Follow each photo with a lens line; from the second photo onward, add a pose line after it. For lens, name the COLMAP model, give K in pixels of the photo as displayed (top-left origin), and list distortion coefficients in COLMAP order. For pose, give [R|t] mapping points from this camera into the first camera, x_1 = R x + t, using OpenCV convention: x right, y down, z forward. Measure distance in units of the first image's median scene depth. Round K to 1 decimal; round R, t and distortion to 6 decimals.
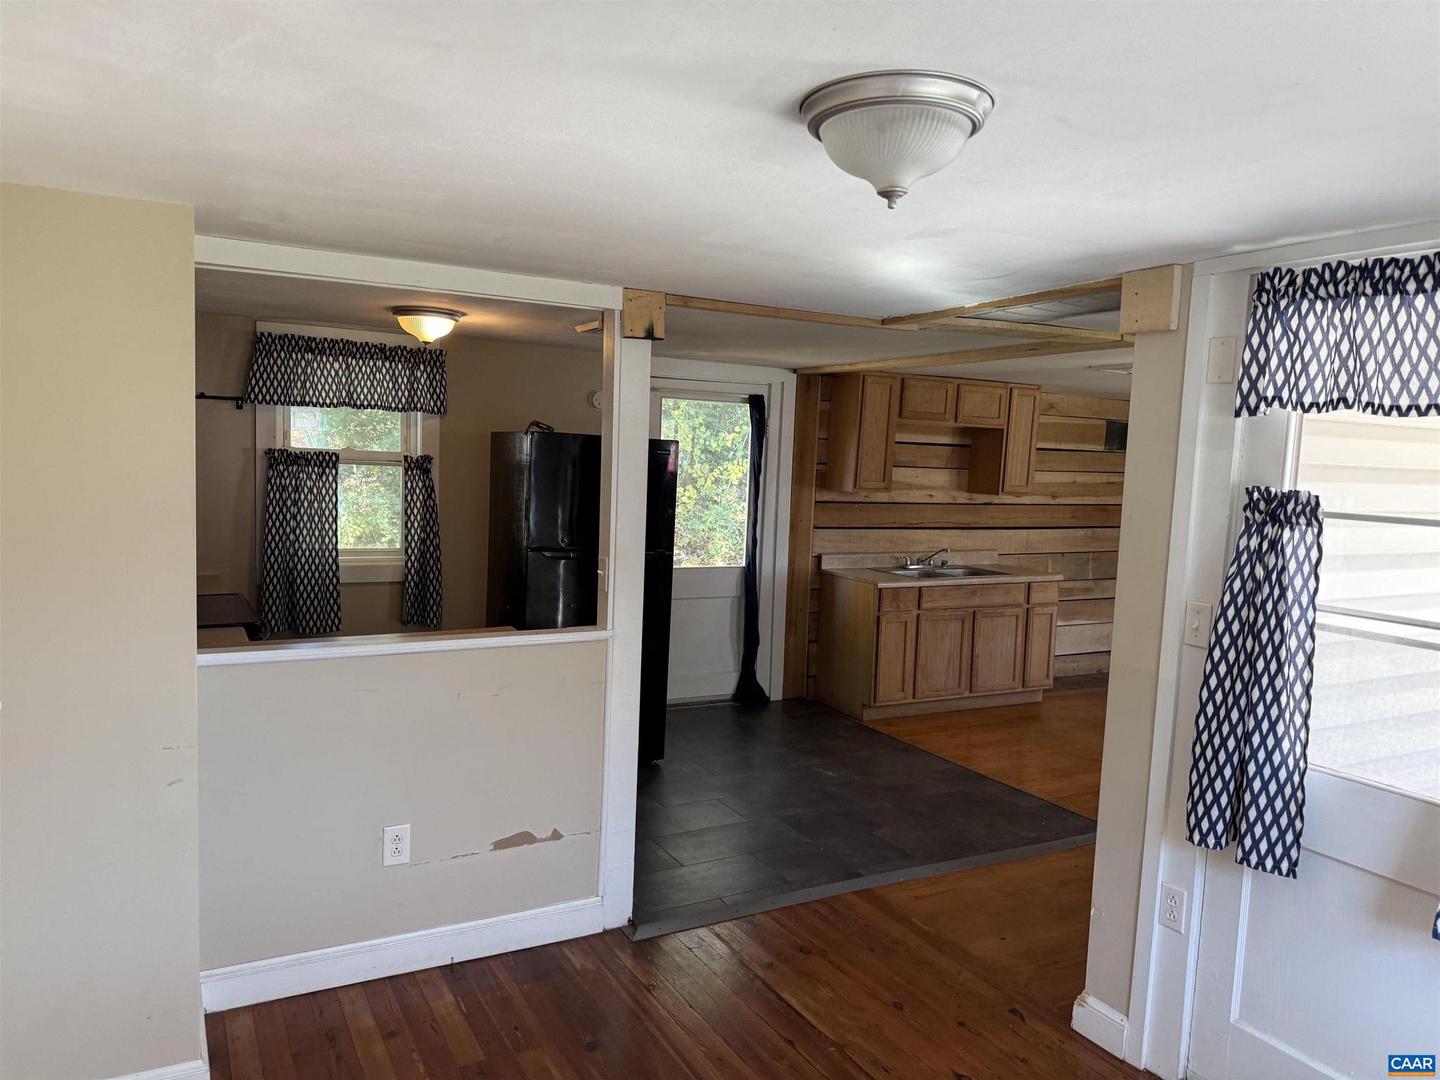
lens RADIAL K [[1014.8, 0, 720.0], [0, 1014.8, 540.0], [0, 0, 1]] dist [0.073361, -0.000323]
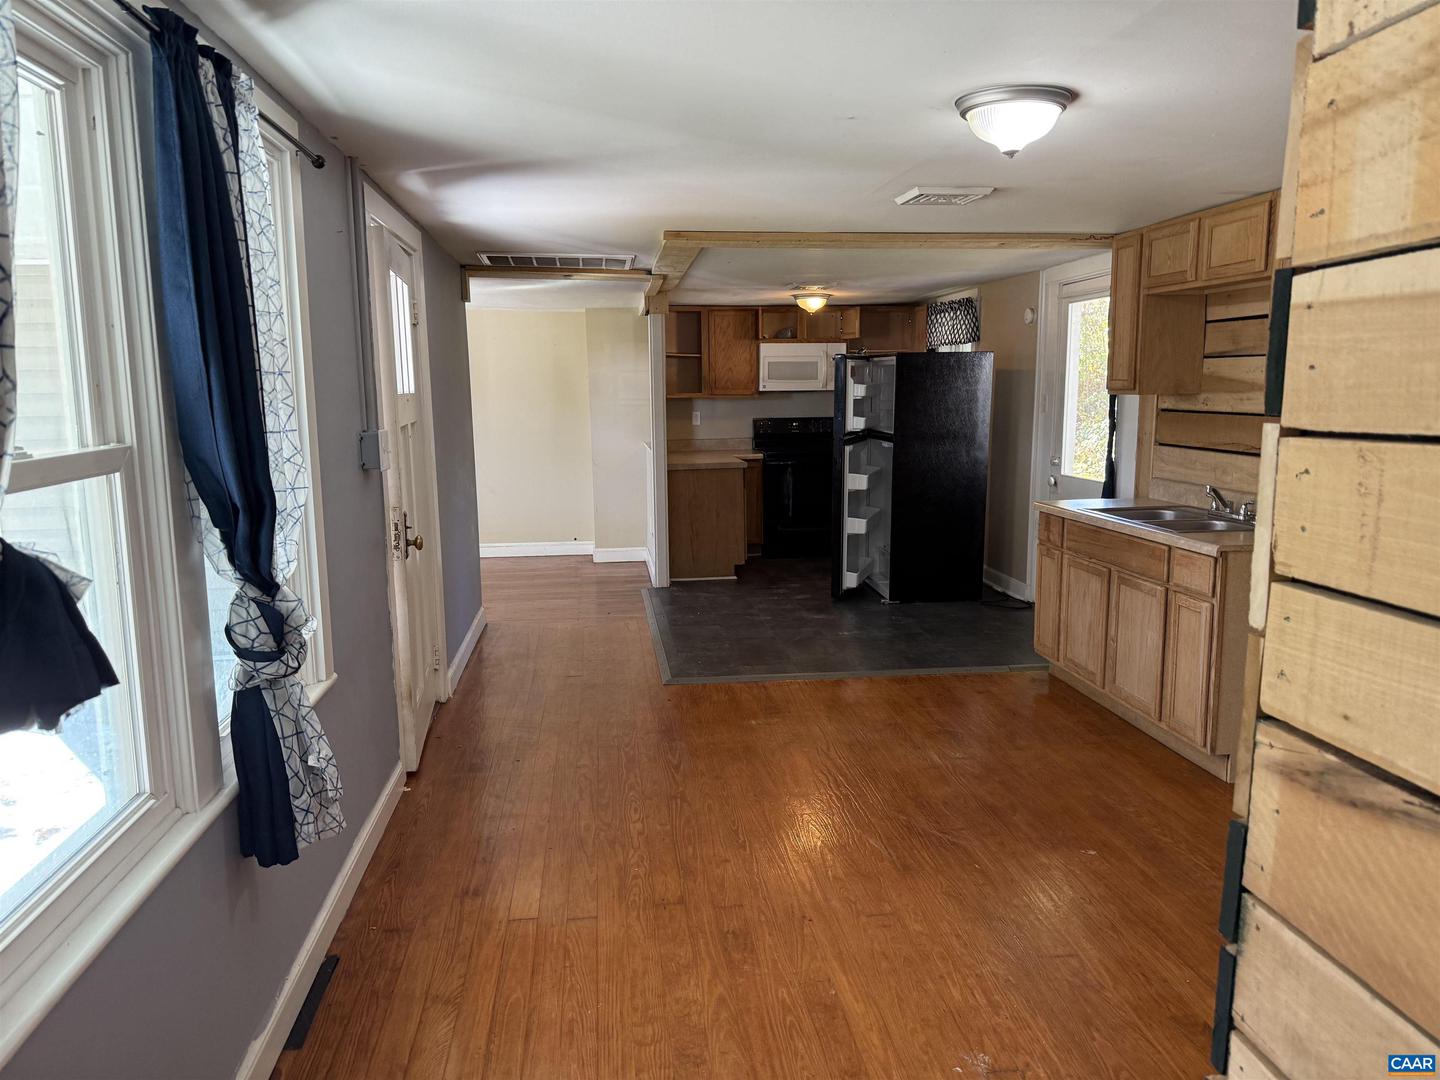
lens RADIAL K [[1014.8, 0, 720.0], [0, 1014.8, 540.0], [0, 0, 1]] dist [0.073361, -0.000323]
pose [[-0.377551, 0.112962, -0.919073, 1.436553], [-0.062540, 0.987154, 0.147021, -0.050442], [0.923874, 0.112986, -0.365637, 1.479319]]
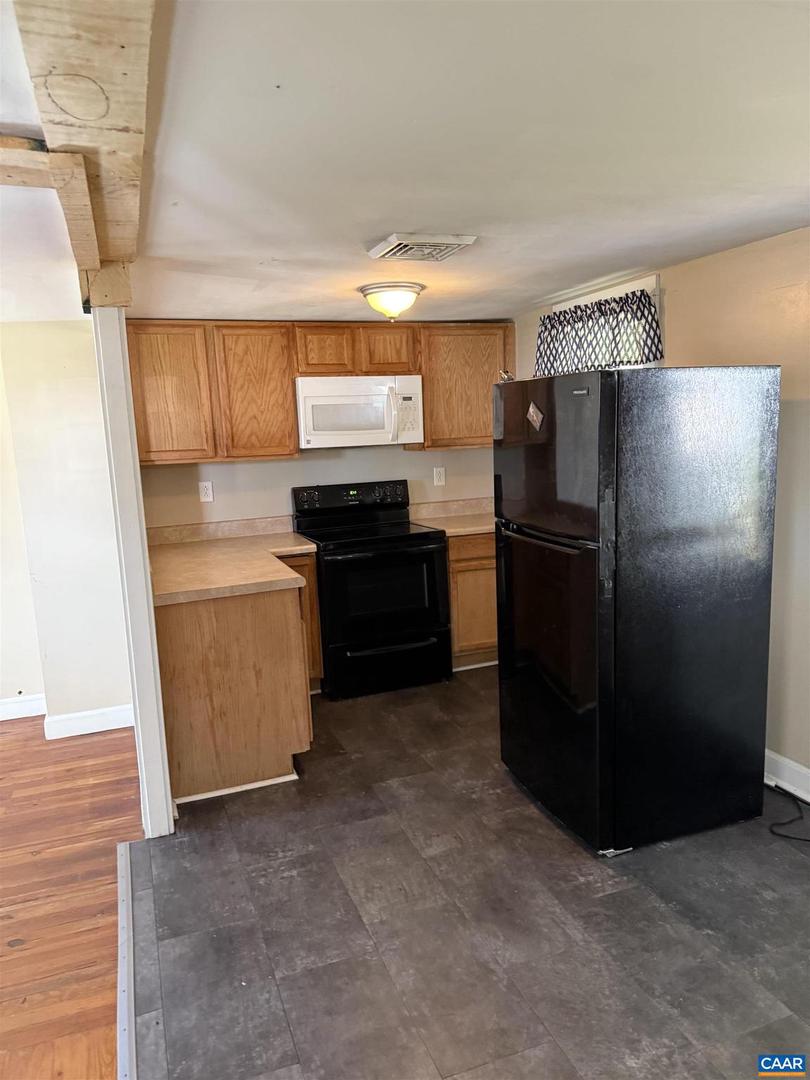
lens RADIAL K [[761.1, 0, 405.0], [0, 761.1, 540.0], [0, 0, 1]] dist [0.073361, -0.000323]
pose [[-0.153678, 0.123833, -0.980331, 0.528442], [-0.026829, 0.991227, 0.129416, -0.064425], [0.987757, 0.046190, -0.149008, 1.082589]]
